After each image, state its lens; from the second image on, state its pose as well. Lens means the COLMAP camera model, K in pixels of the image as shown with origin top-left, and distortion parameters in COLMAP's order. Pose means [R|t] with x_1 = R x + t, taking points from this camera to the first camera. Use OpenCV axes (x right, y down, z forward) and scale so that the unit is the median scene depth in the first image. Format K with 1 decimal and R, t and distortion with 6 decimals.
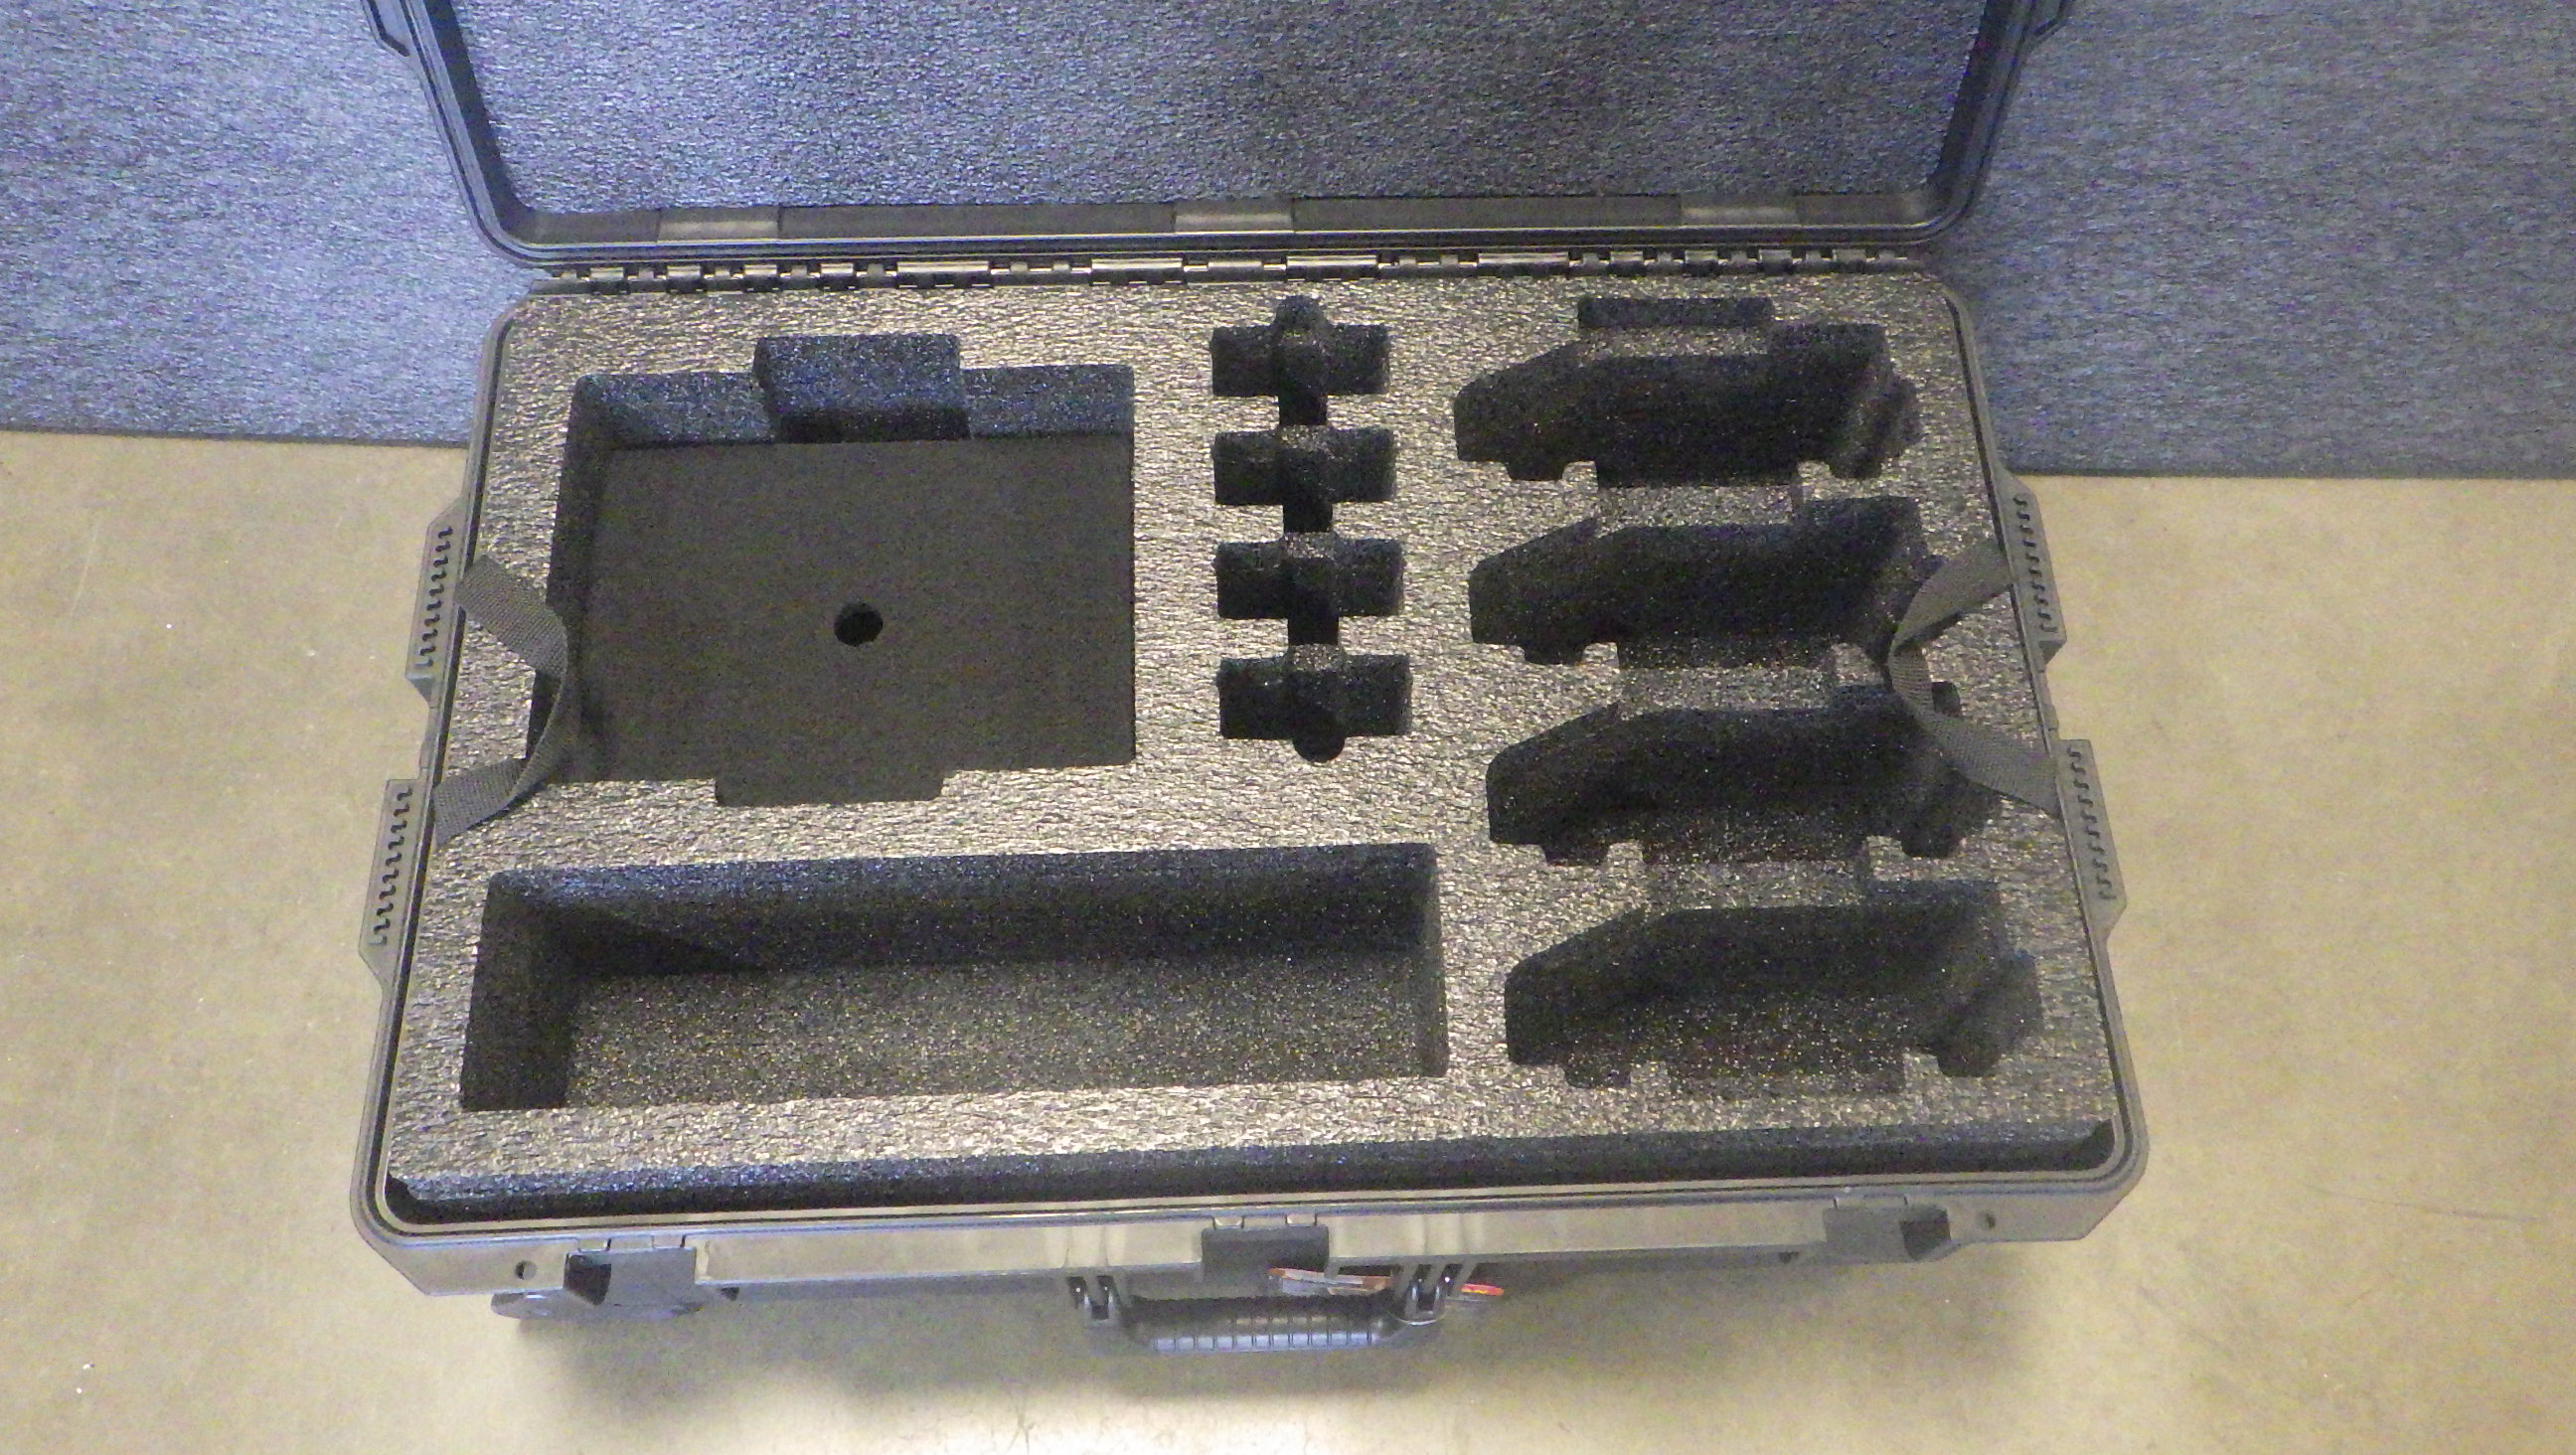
lens RADIAL K [[2104.6, 0, 1291.4], [0, 2104.6, 682.0], [0, 0, 1]] dist [-0.007163, 0.004113]
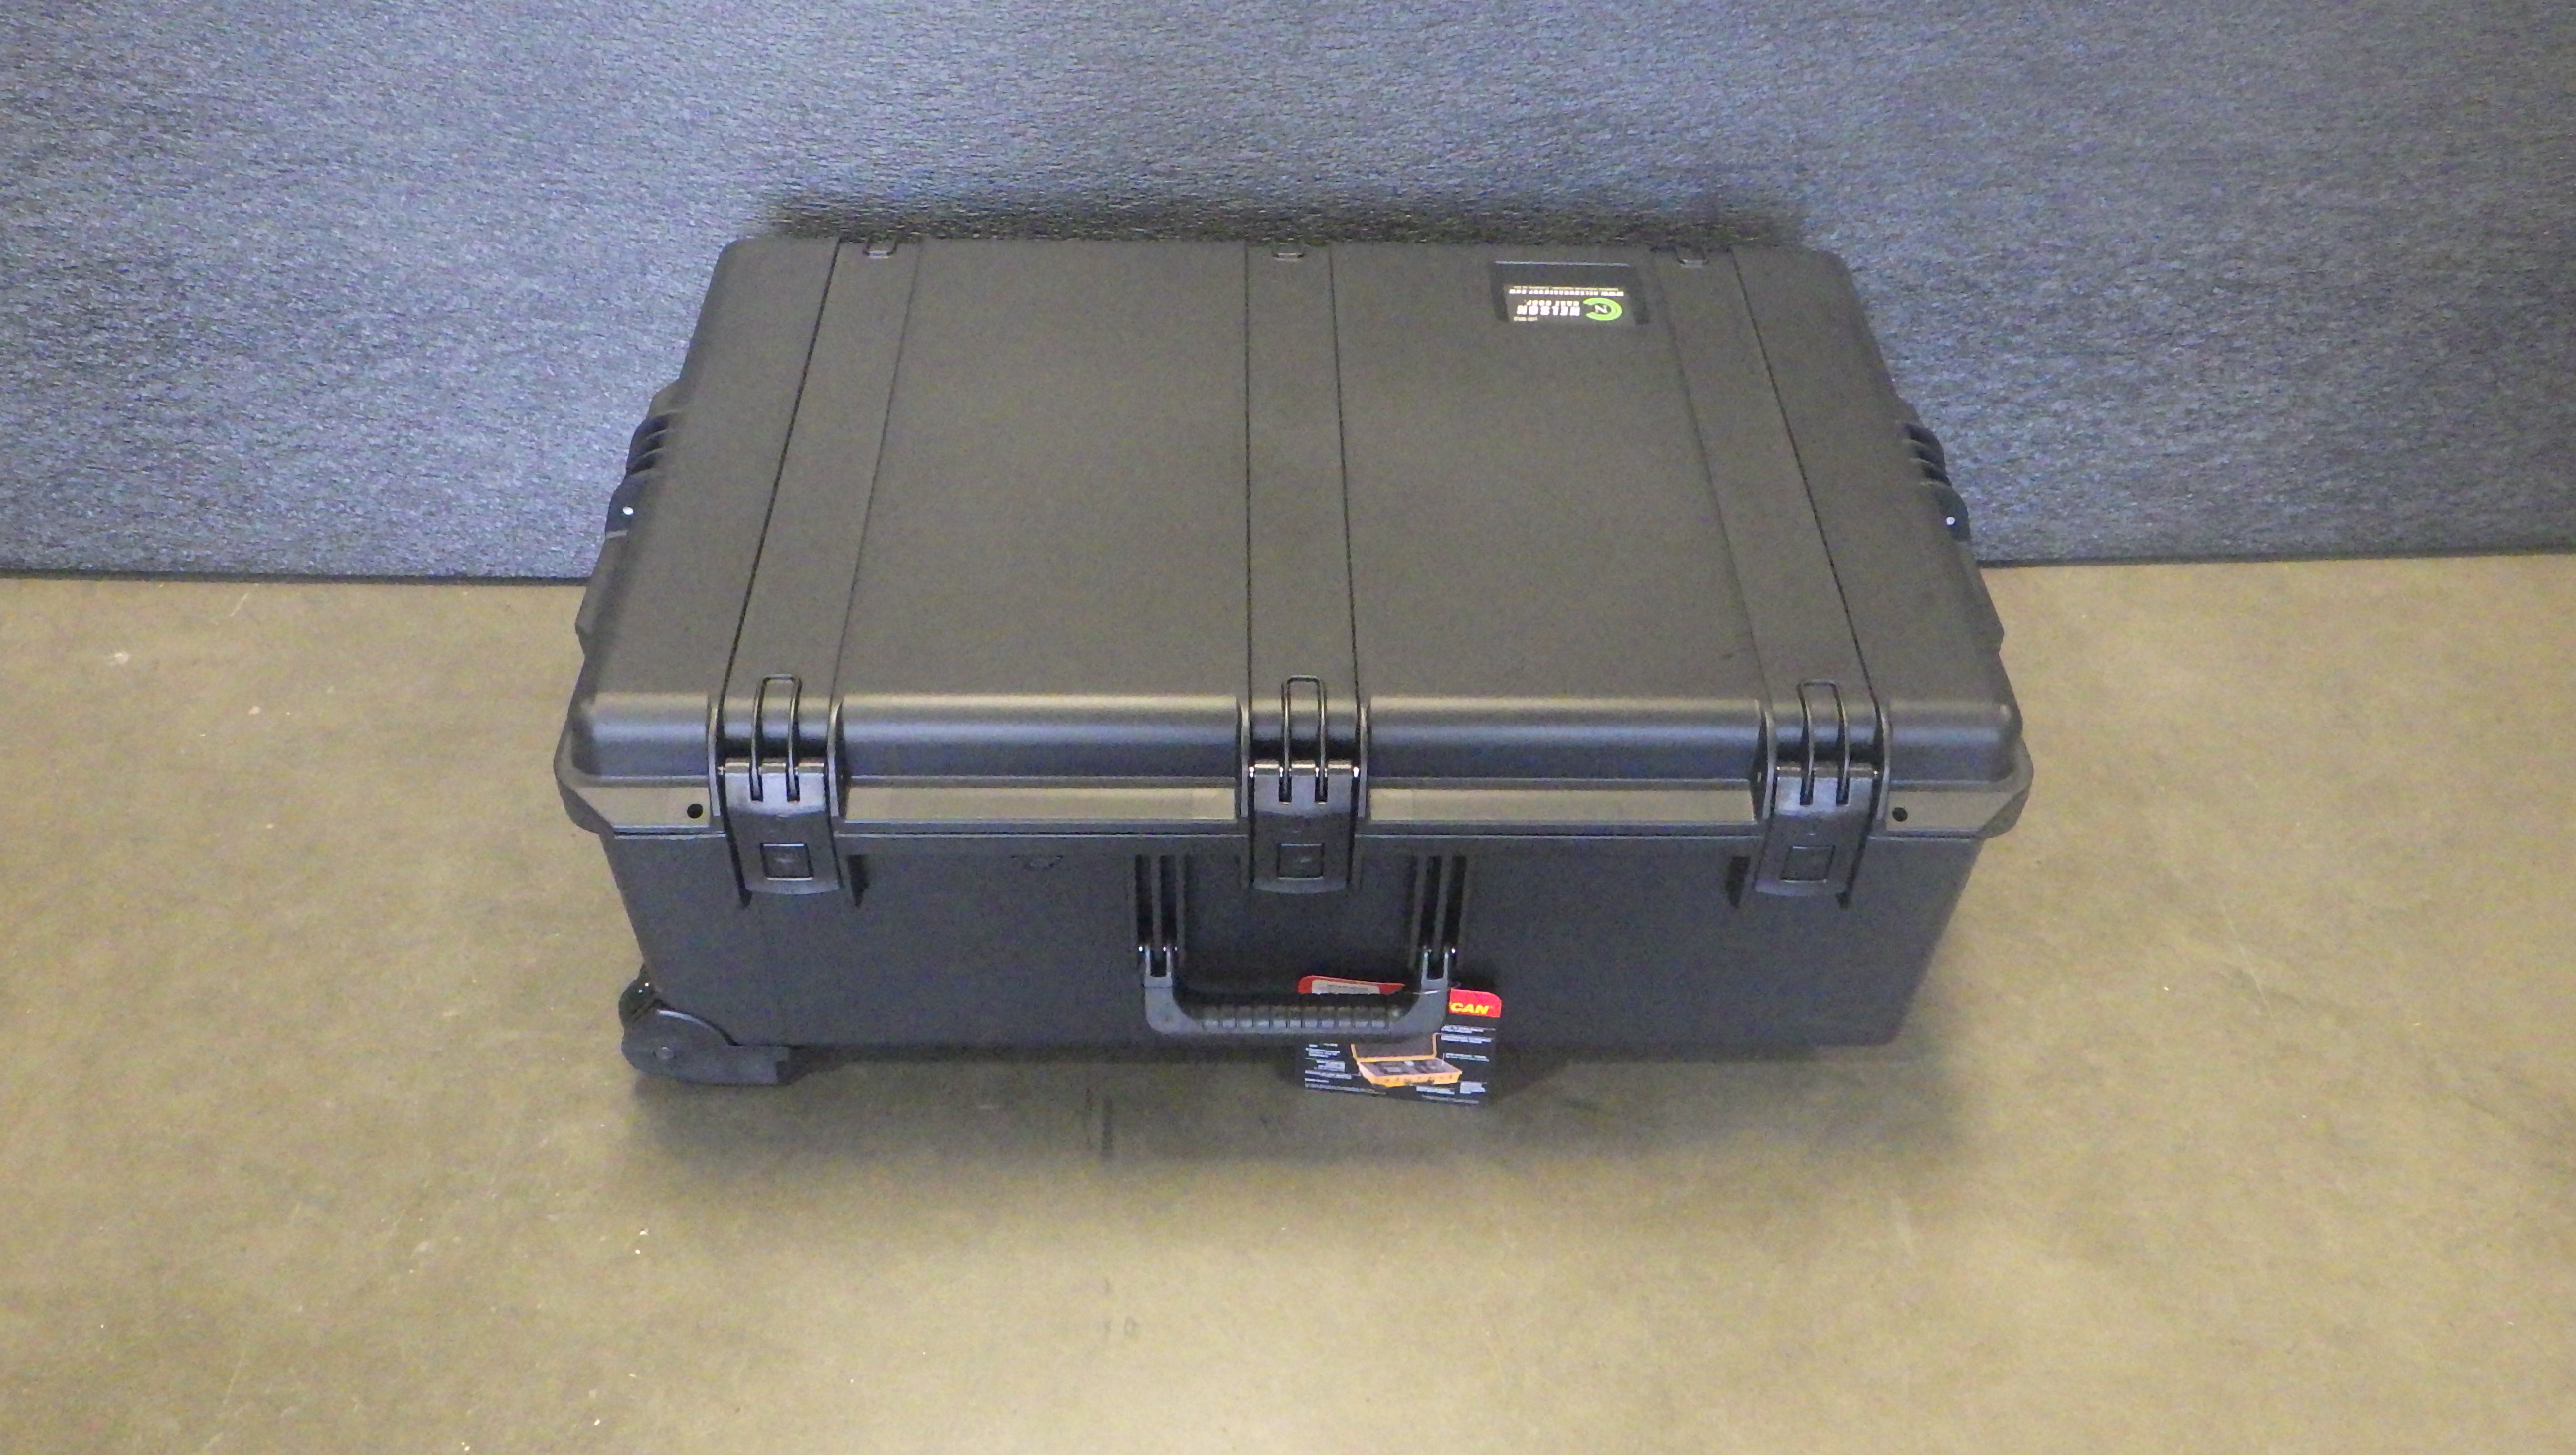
lens RADIAL K [[2104.6, 0, 1290.4], [0, 2104.6, 701.7], [0, 0, 1]] dist [-0.007163, 0.004113]
pose [[0.998287, -0.040470, 0.042250, -0.286706], [0.052916, 0.932607, -0.356993, 0.494410], [-0.024955, 0.358617, 0.933151, -0.119562]]
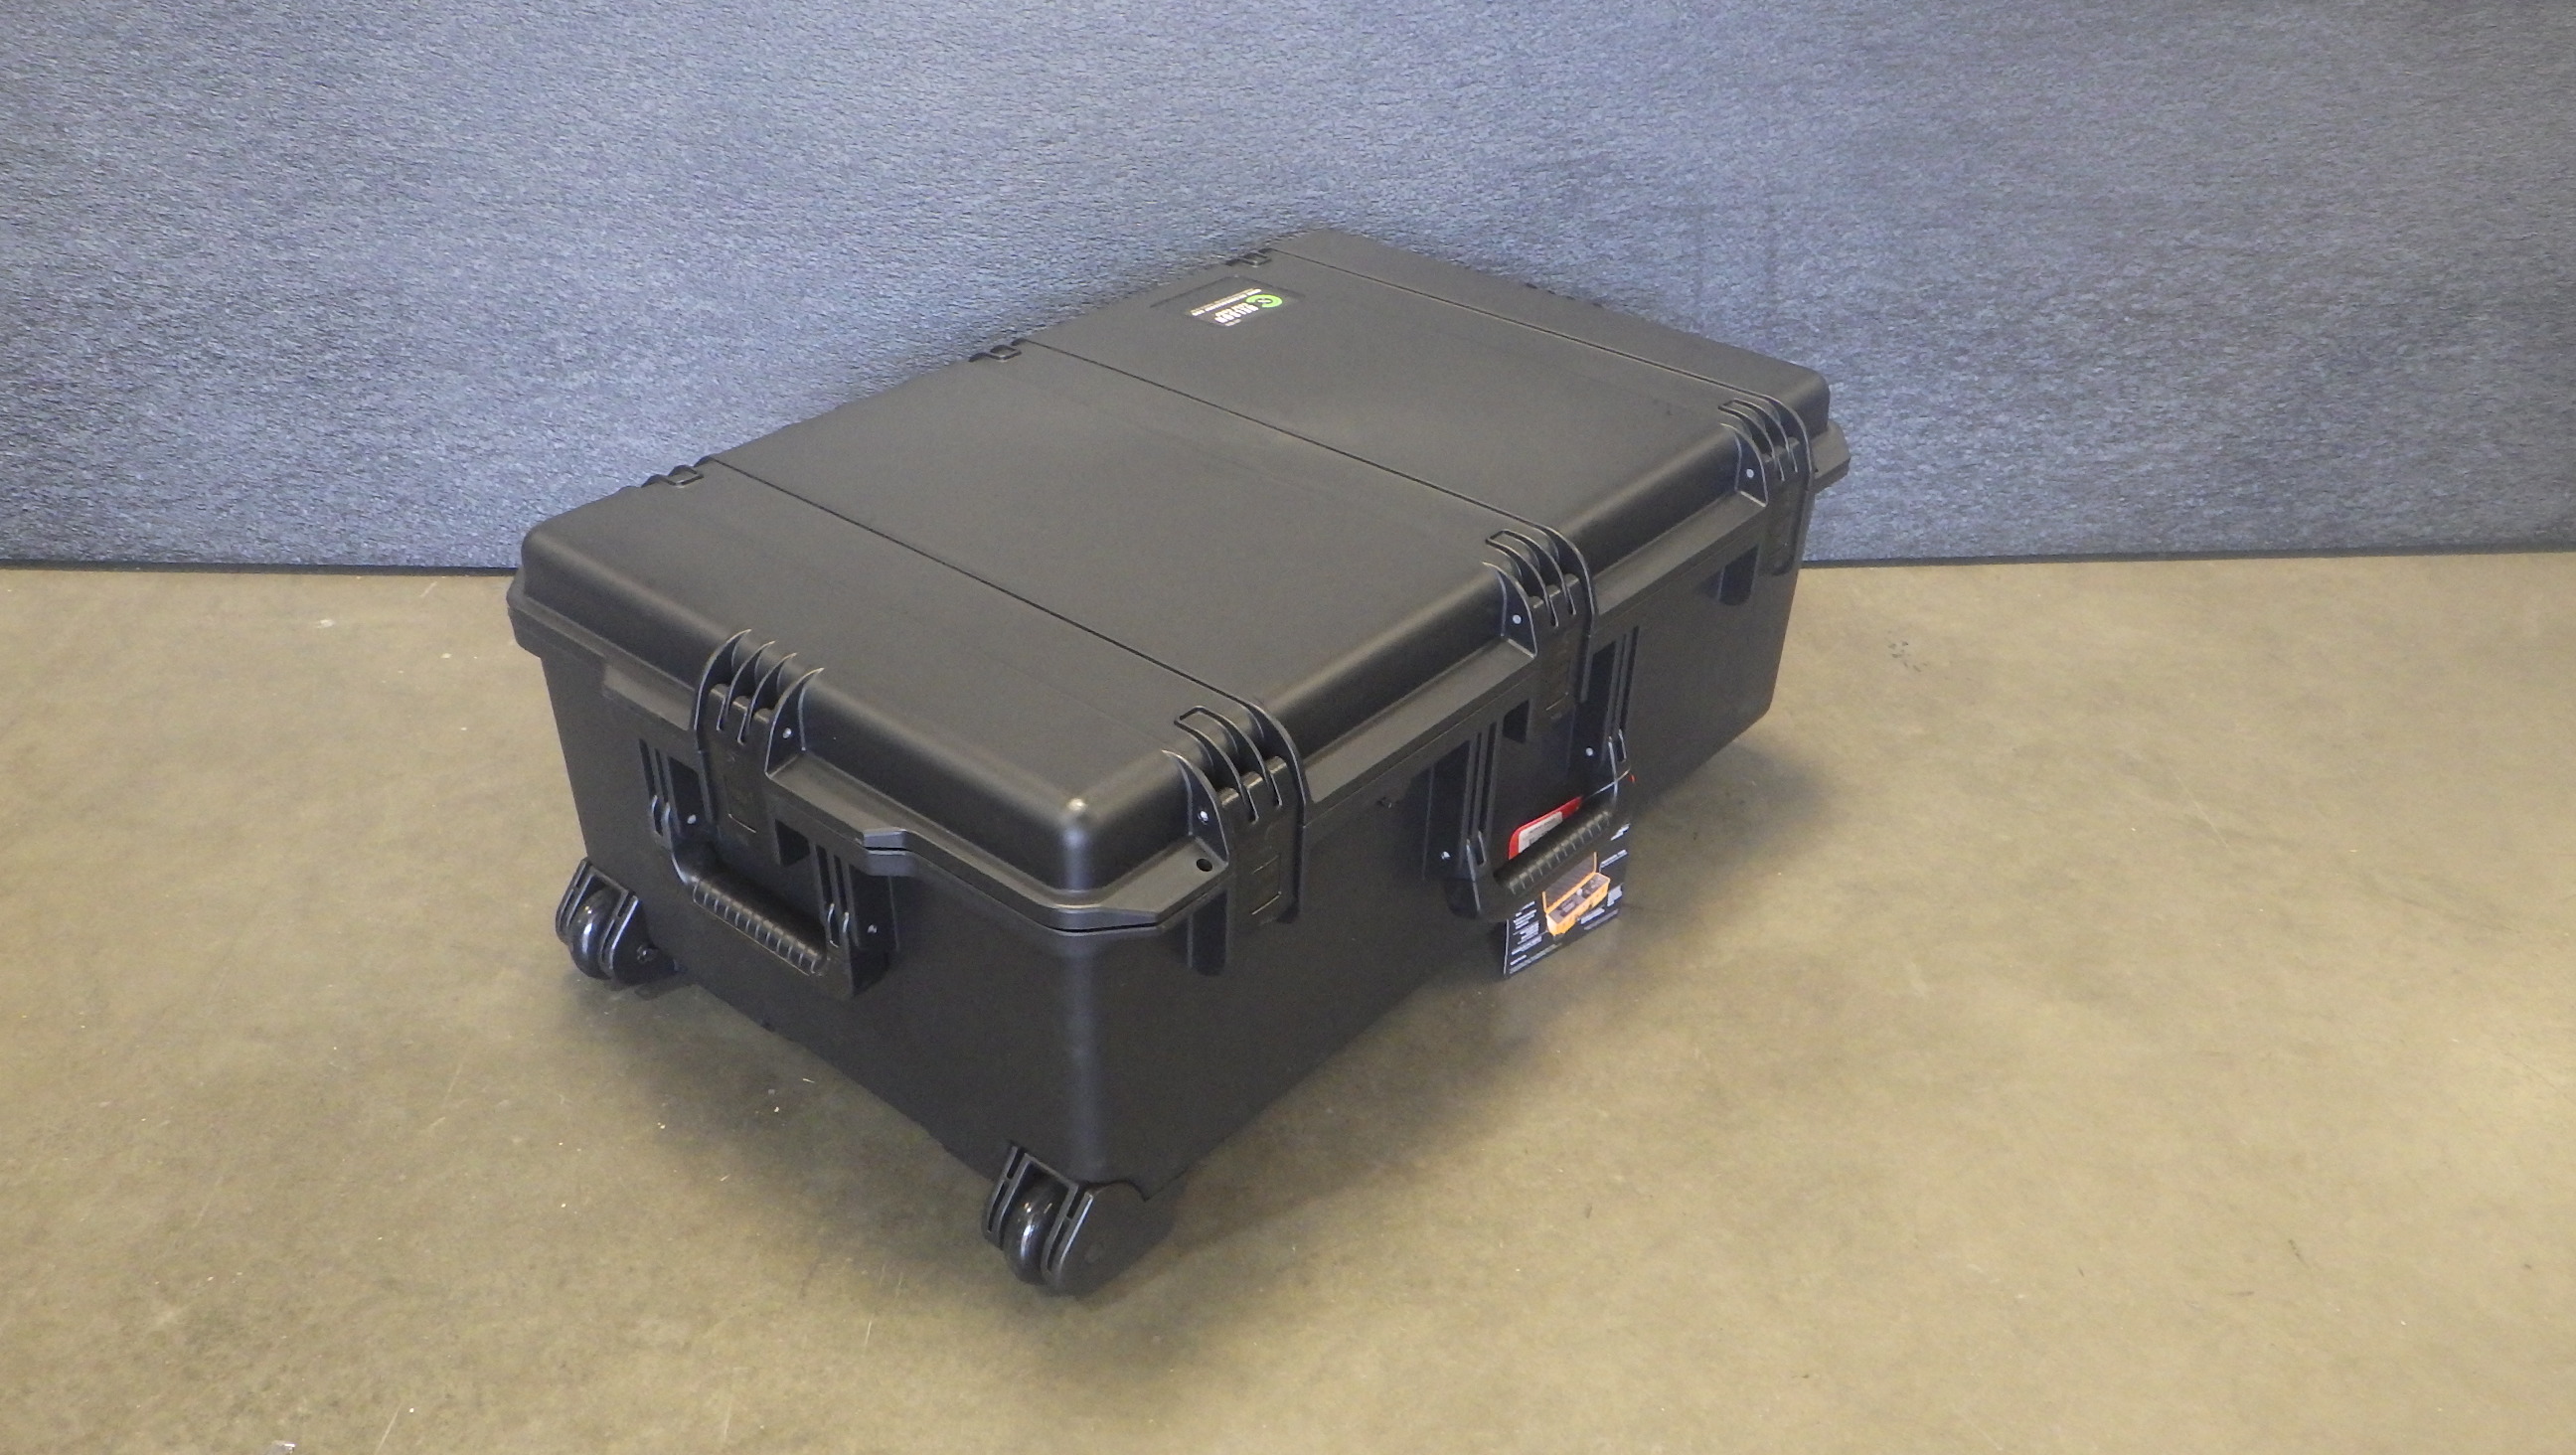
lens RADIAL K [[2104.6, 0, 1292.9], [0, 2104.6, 718.0], [0, 0, 1]] dist [-0.007163, 0.004113]
pose [[0.997281, -0.040340, 0.061676, -0.376226], [0.067352, 0.838608, -0.540556, 0.911607], [-0.029916, 0.543240, 0.839044, -0.126660]]
